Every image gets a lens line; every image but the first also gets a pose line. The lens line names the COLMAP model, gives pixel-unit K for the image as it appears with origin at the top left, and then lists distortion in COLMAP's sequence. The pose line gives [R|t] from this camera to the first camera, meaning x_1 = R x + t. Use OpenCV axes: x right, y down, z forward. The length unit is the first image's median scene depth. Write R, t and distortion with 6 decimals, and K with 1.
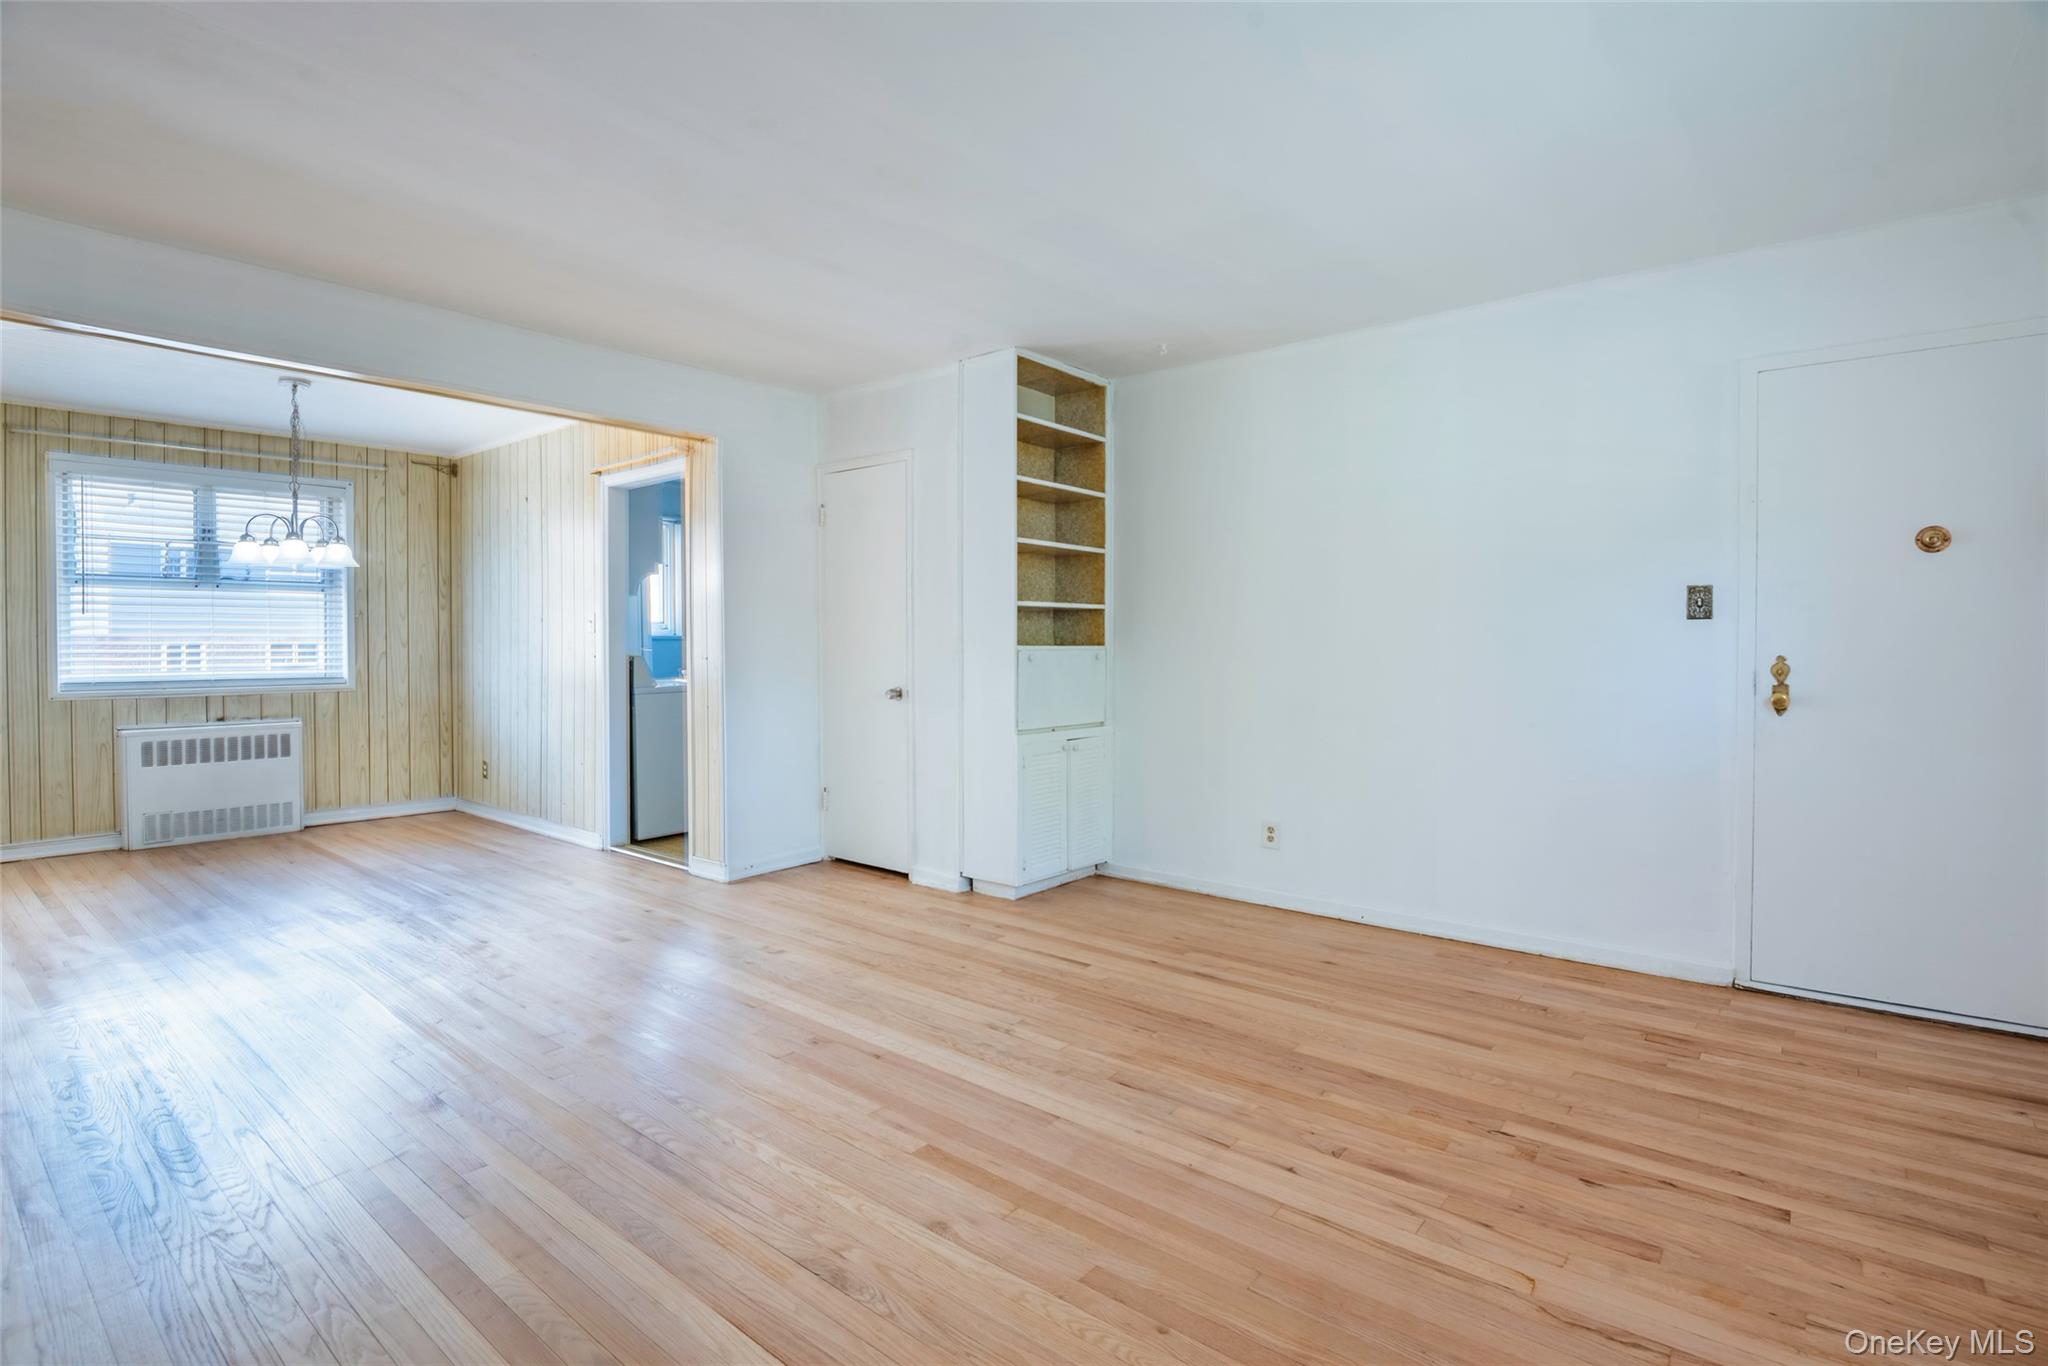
lens RADIAL K [[962.3, 0, 1053.1], [0, 962.3, 657.8], [0, 0, 1]] dist [0.000419, -0.006034]
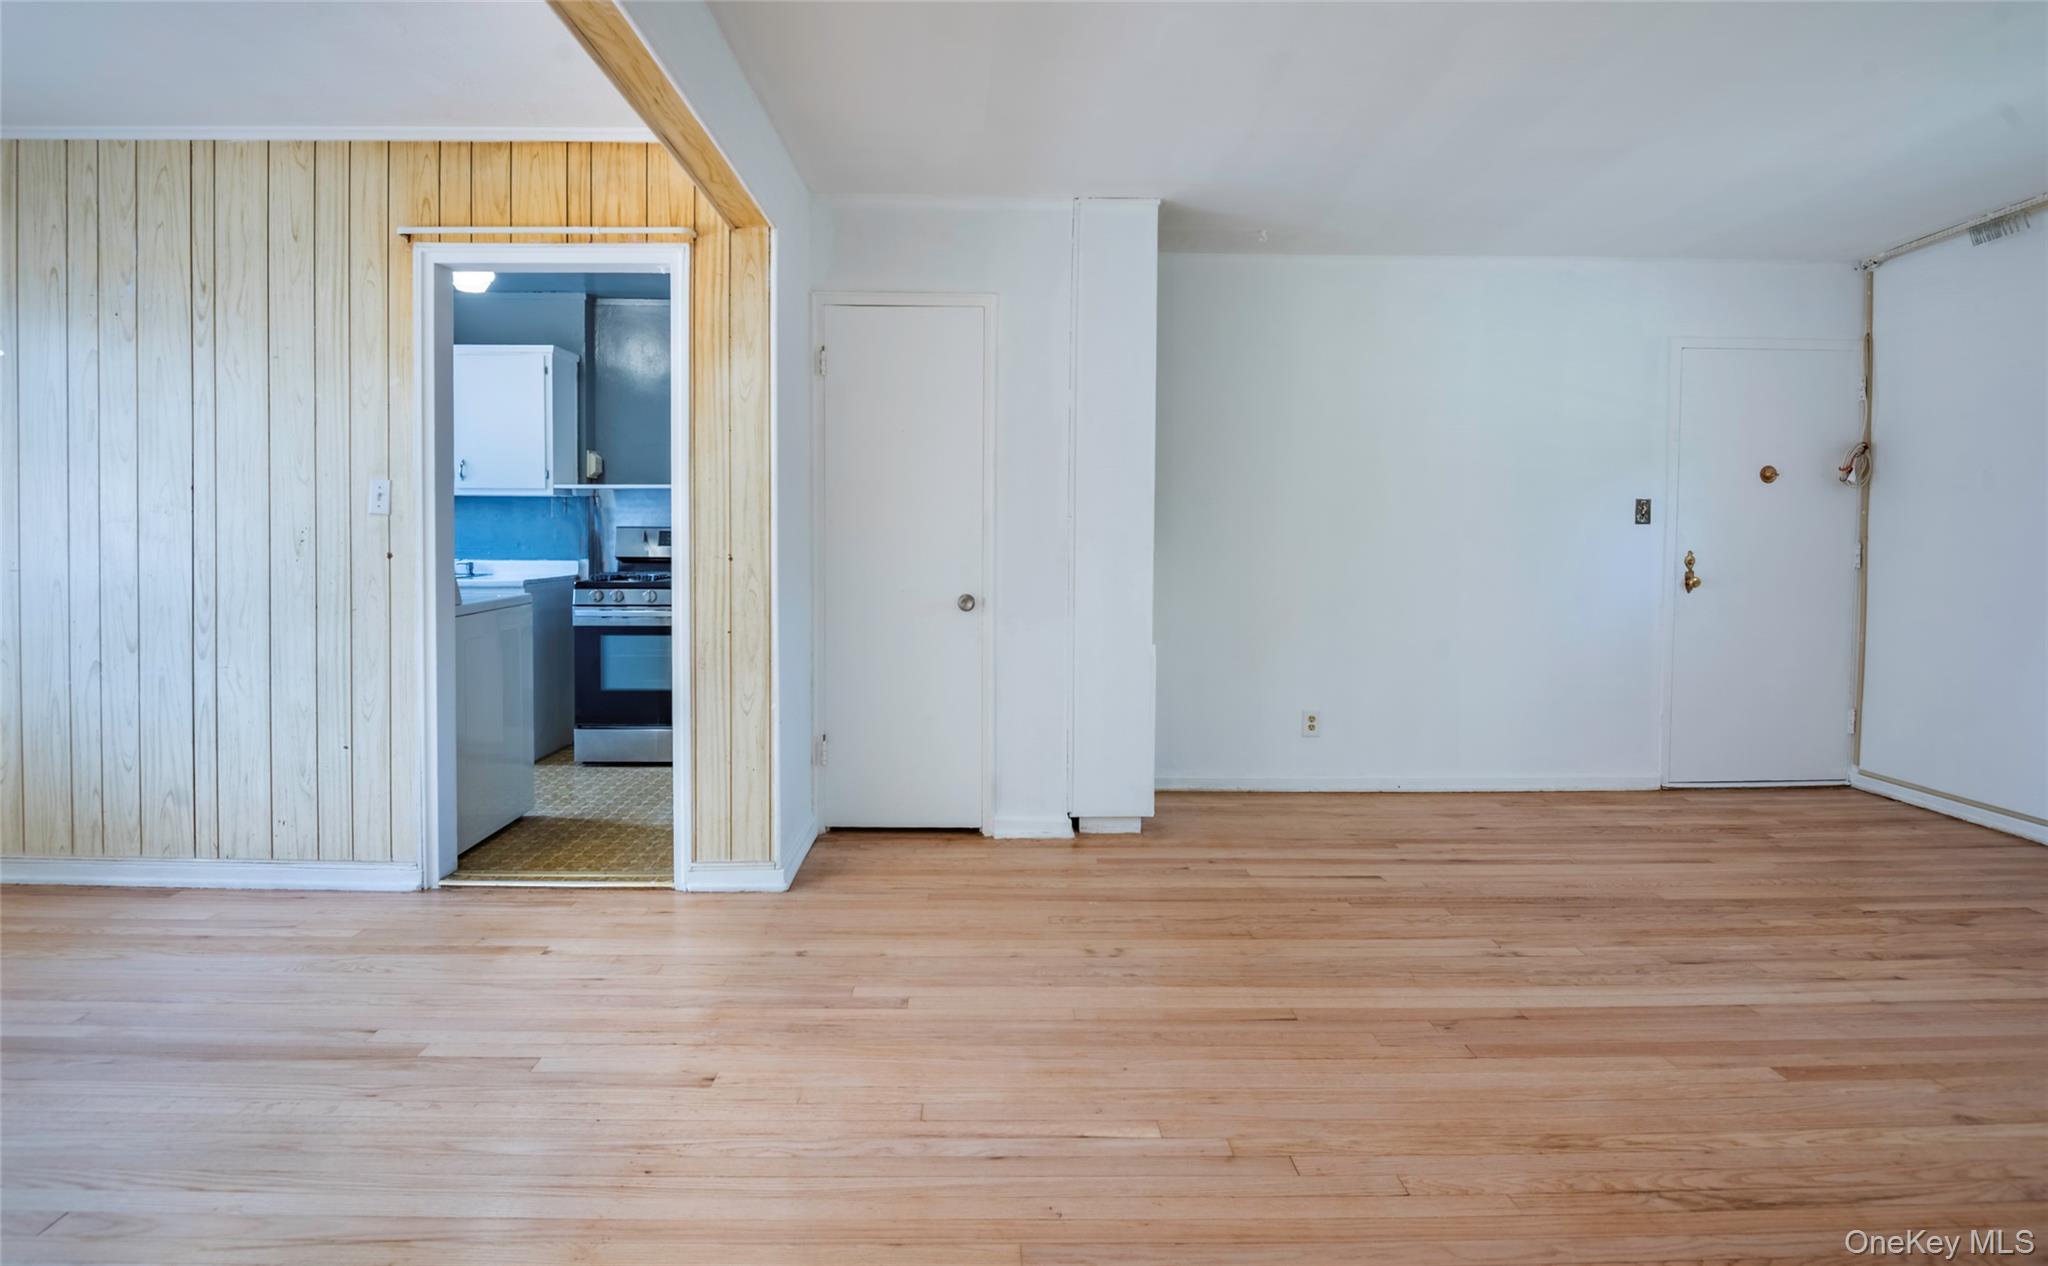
lens RADIAL K [[967.7, 0, 1012.3], [0, 967.7, 564.9], [0, 0, 1]] dist [-0.024578, -0.000435]
pose [[0.771968, -0.011304, 0.635561, -0.619932], [0.000172, 0.999846, 0.017574, -0.007152], [-0.635662, -0.013457, 0.771850, 0.358229]]
